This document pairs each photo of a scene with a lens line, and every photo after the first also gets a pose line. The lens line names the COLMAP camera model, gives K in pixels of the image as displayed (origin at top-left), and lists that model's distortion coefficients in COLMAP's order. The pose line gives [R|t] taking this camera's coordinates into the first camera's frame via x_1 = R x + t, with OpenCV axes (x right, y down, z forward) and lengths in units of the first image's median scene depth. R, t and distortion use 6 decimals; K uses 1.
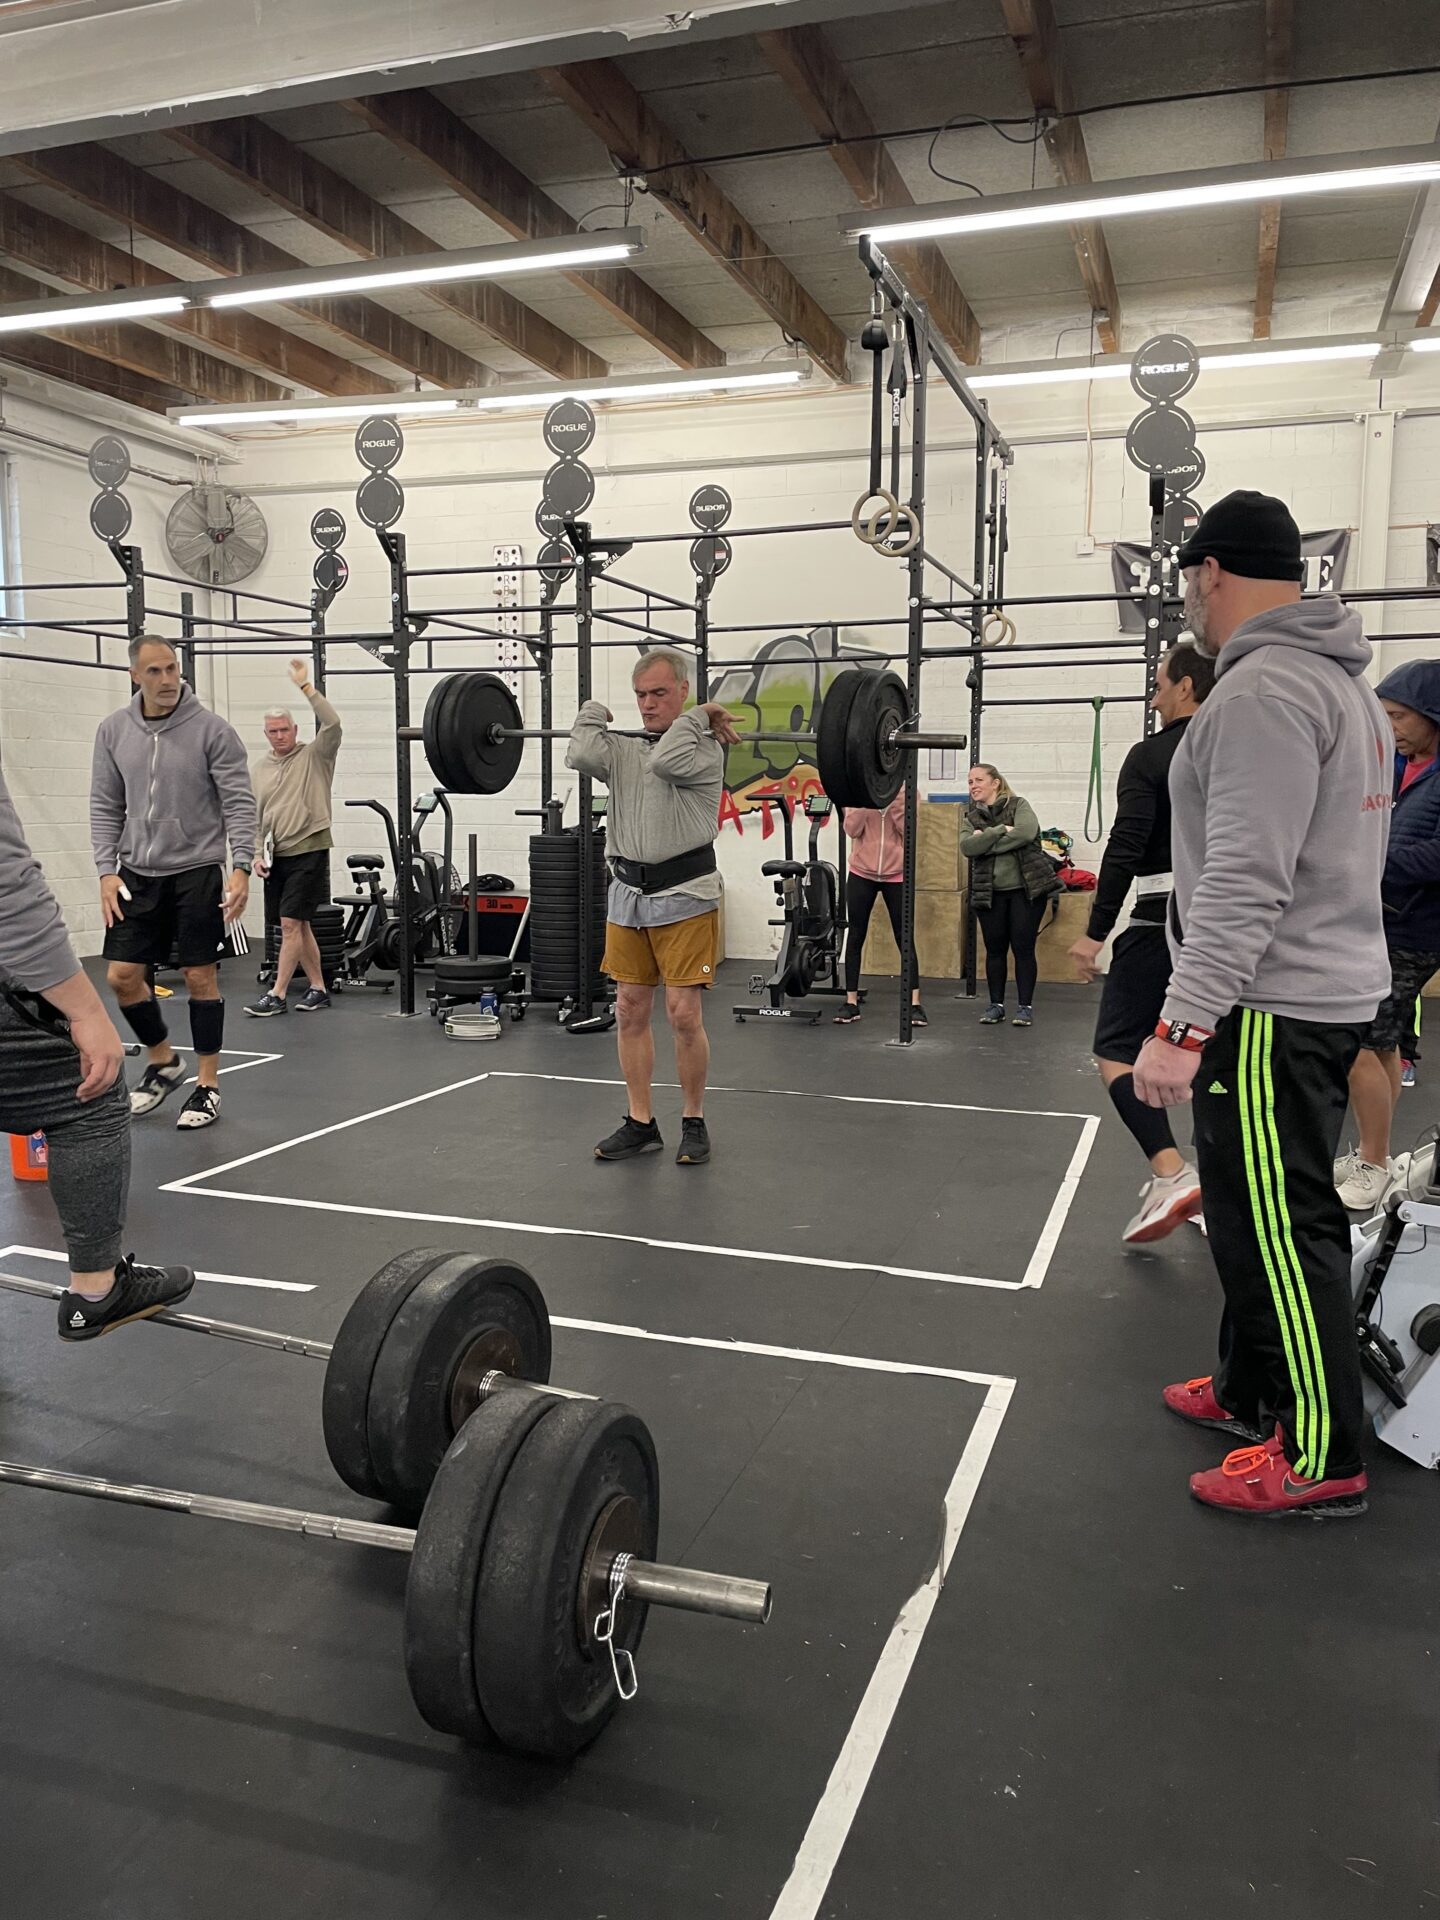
lens RADIAL K [[1469.4, 0, 739.9], [0, 1469.4, 966.1], [0, 0, 1]] dist [0.124685, -0.158760]
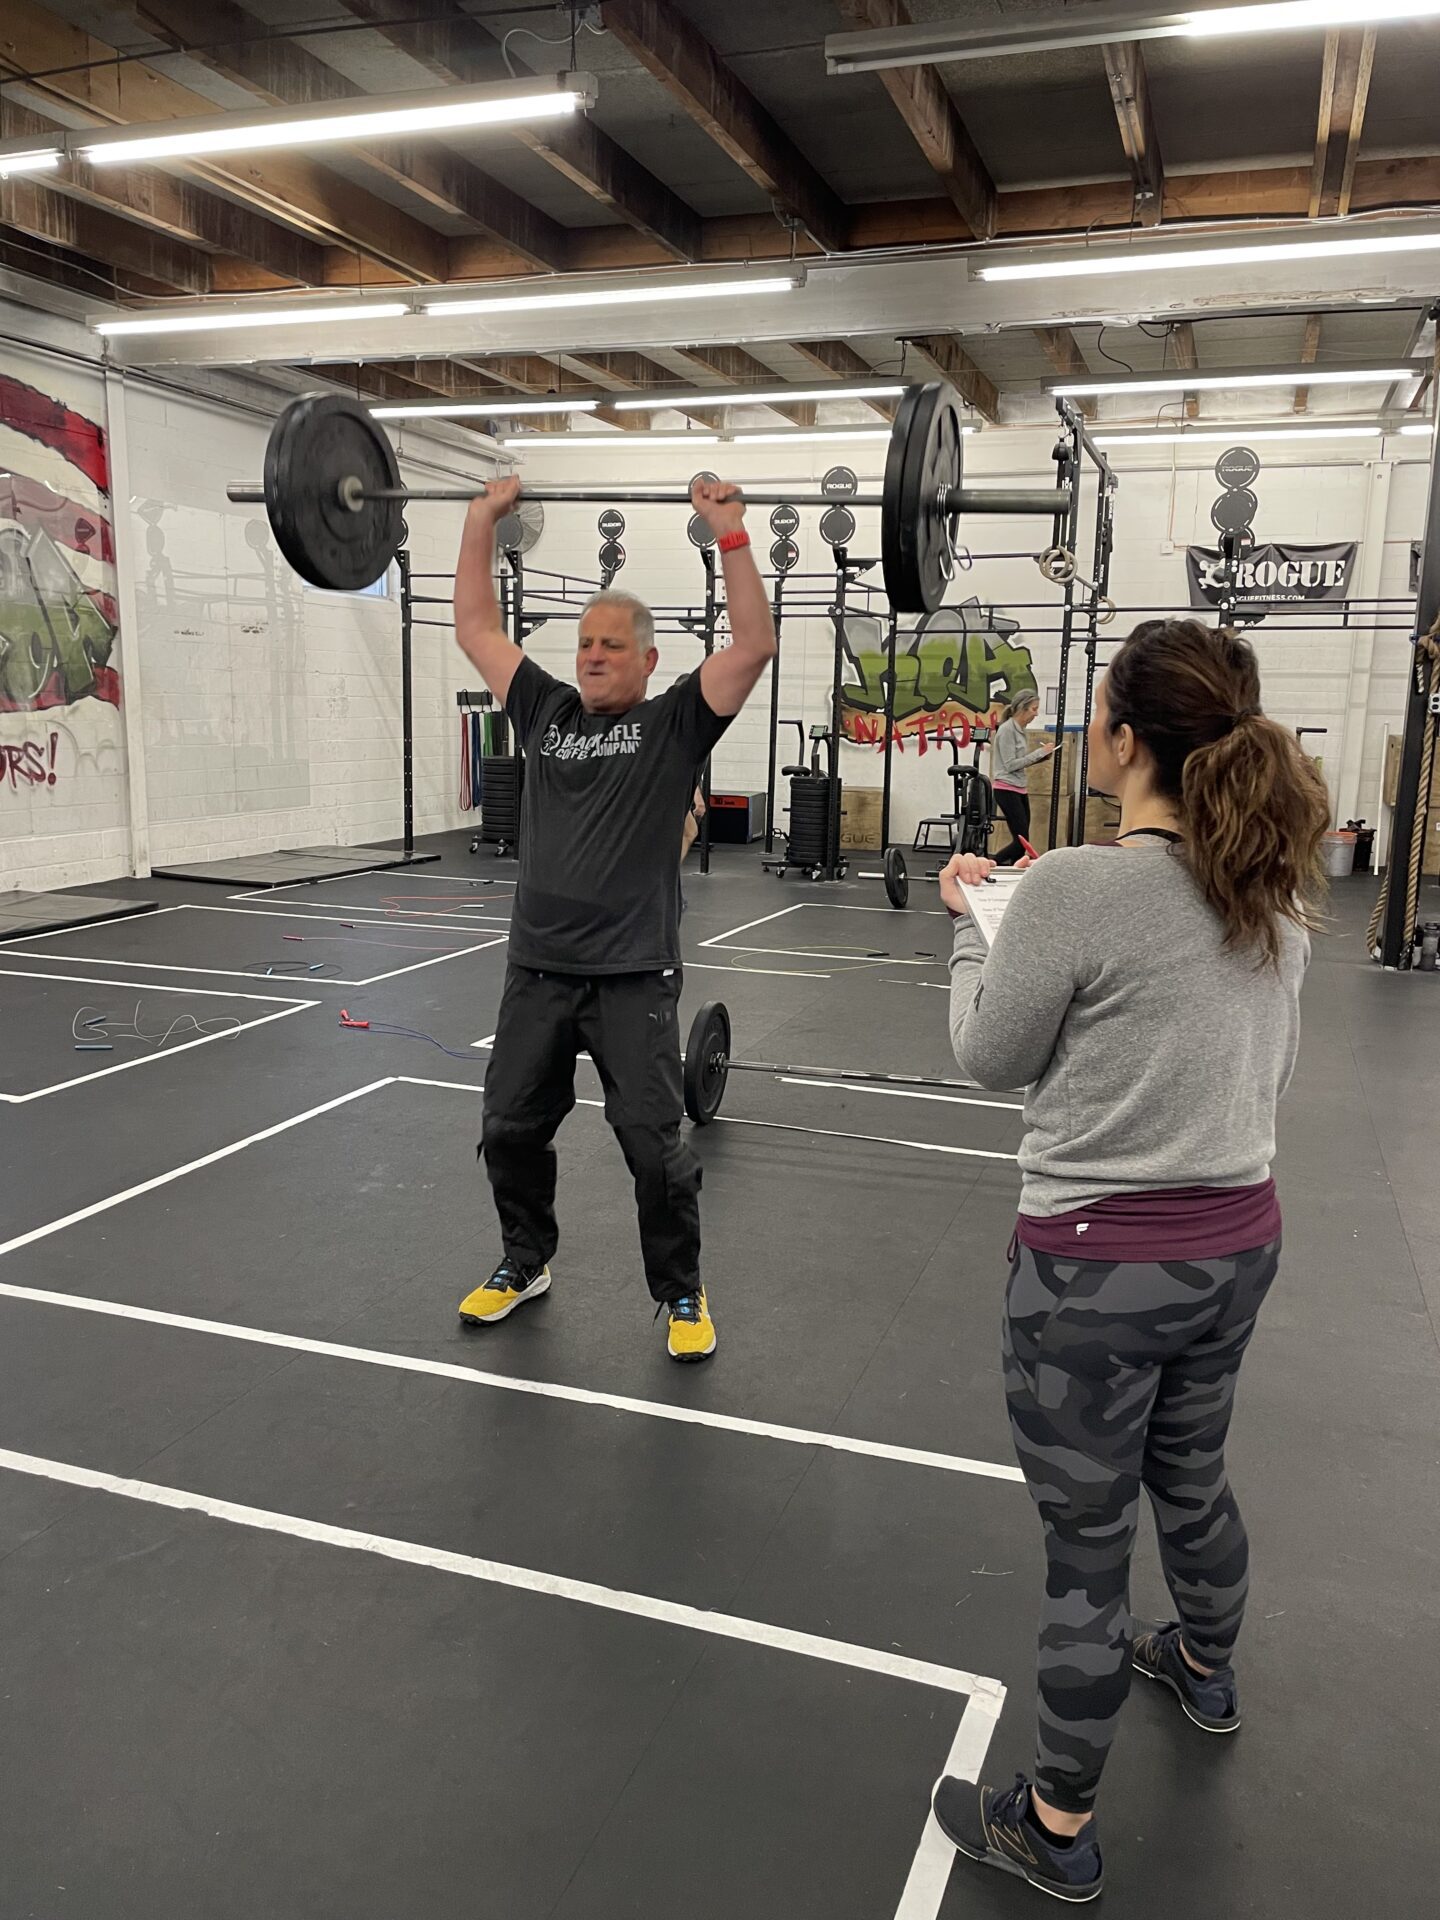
lens RADIAL K [[1469.4, 0, 739.9], [0, 1469.4, 966.1], [0, 0, 1]] dist [0.124685, -0.158760]
pose [[0.999823, 0.017236, -0.007590, -0.150826], [-0.016698, 0.997678, 0.066024, 0.023049], [0.008711, -0.065885, 0.997789, -0.423275]]
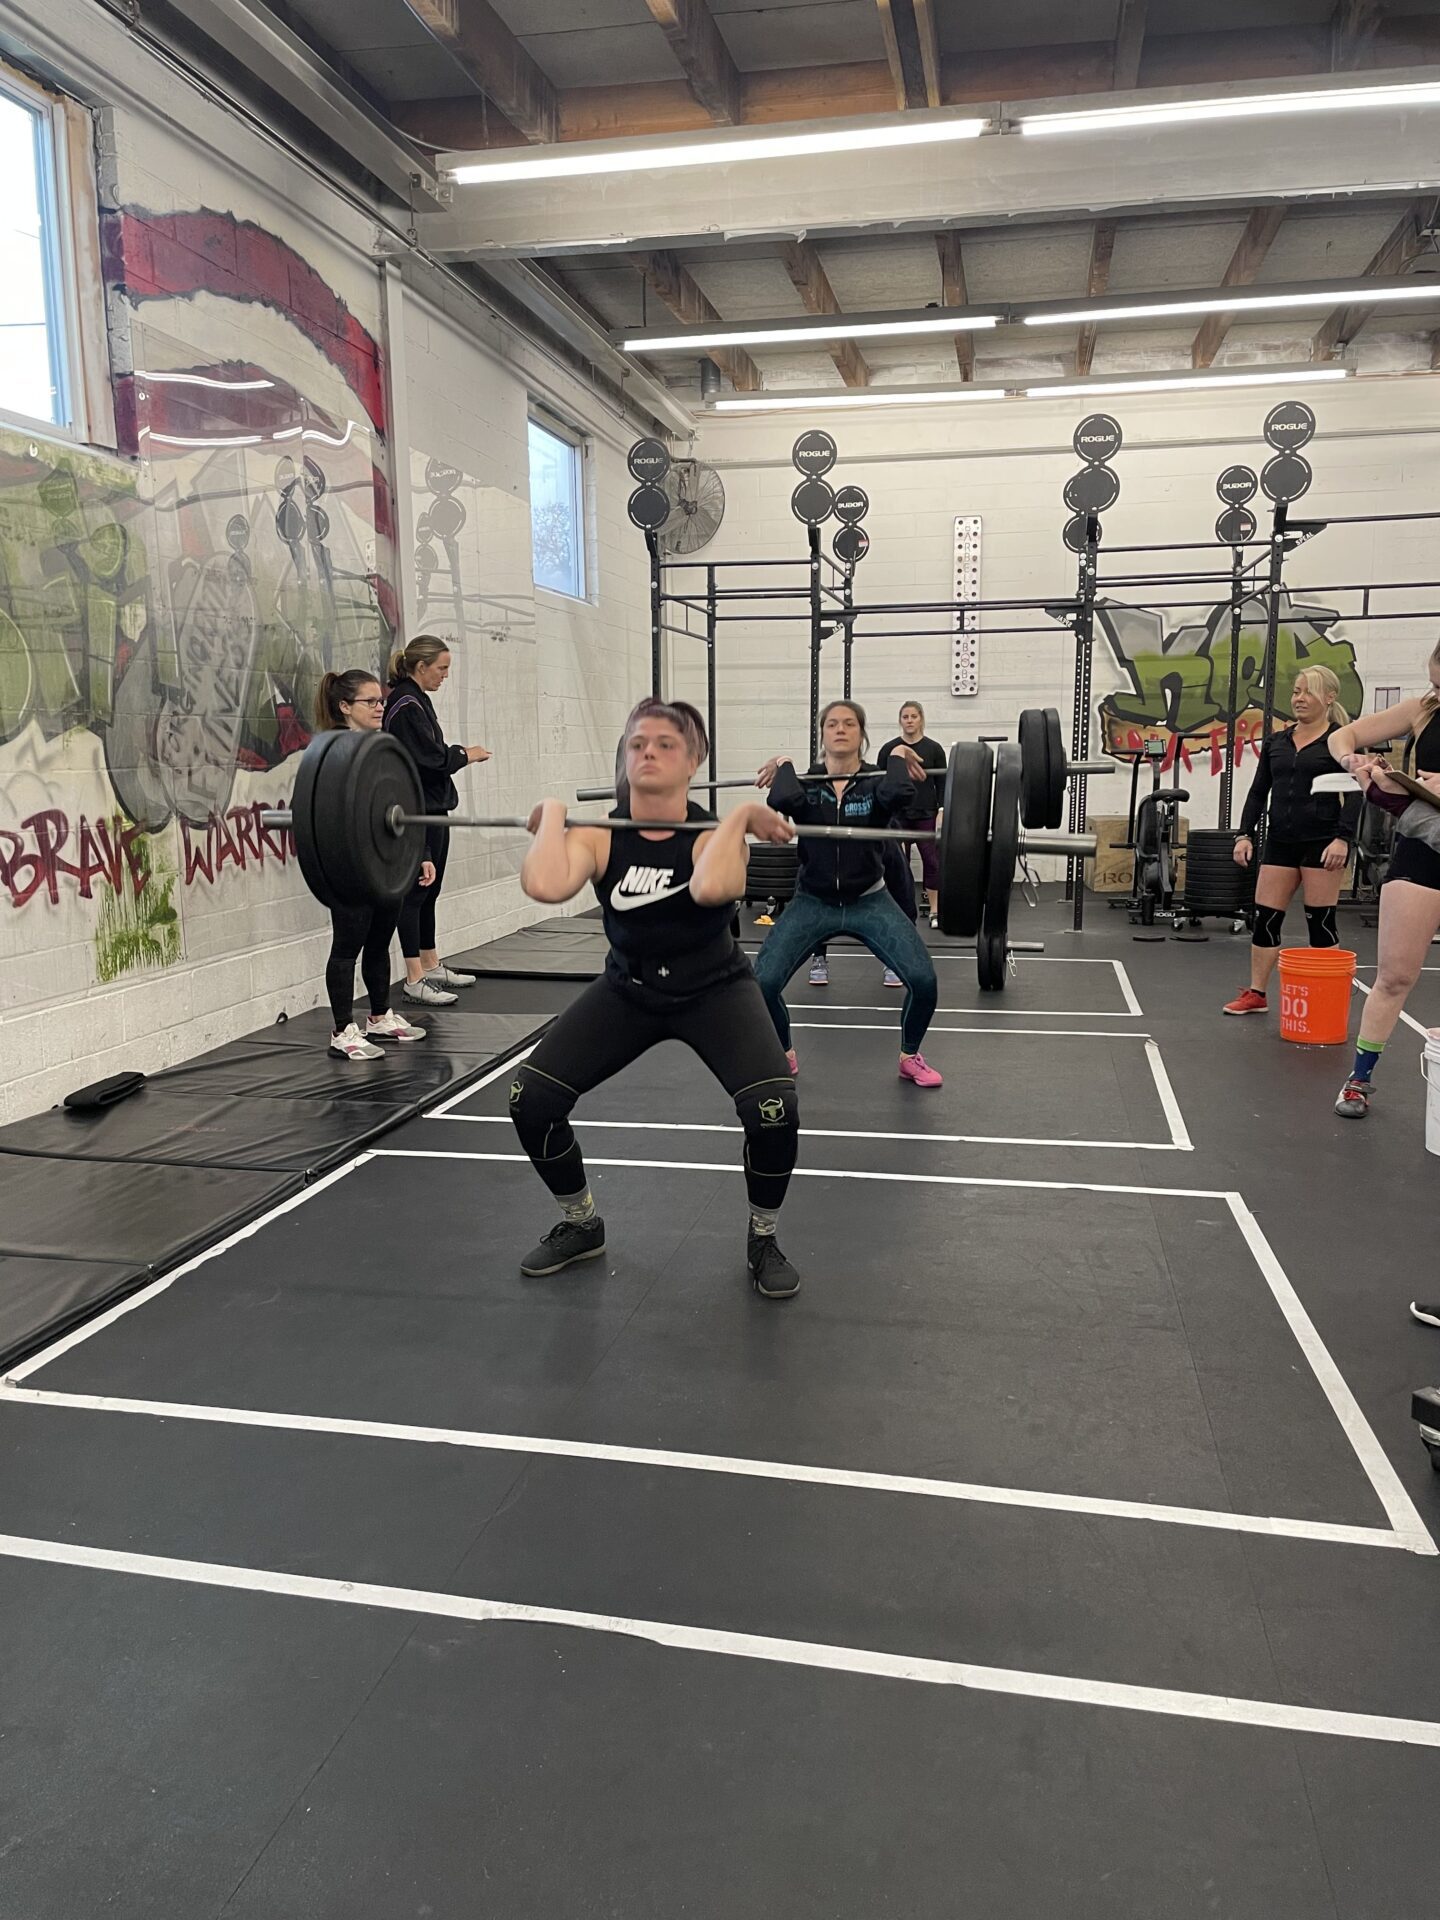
lens RADIAL K [[1469.4, 0, 739.9], [0, 1469.4, 966.1], [0, 0, 1]] dist [0.124685, -0.158760]
pose [[0.991054, -0.034875, 0.128825, -0.549070], [0.029926, 0.998745, 0.040154, 0.004067], [-0.130063, -0.035940, 0.990854, -0.106880]]
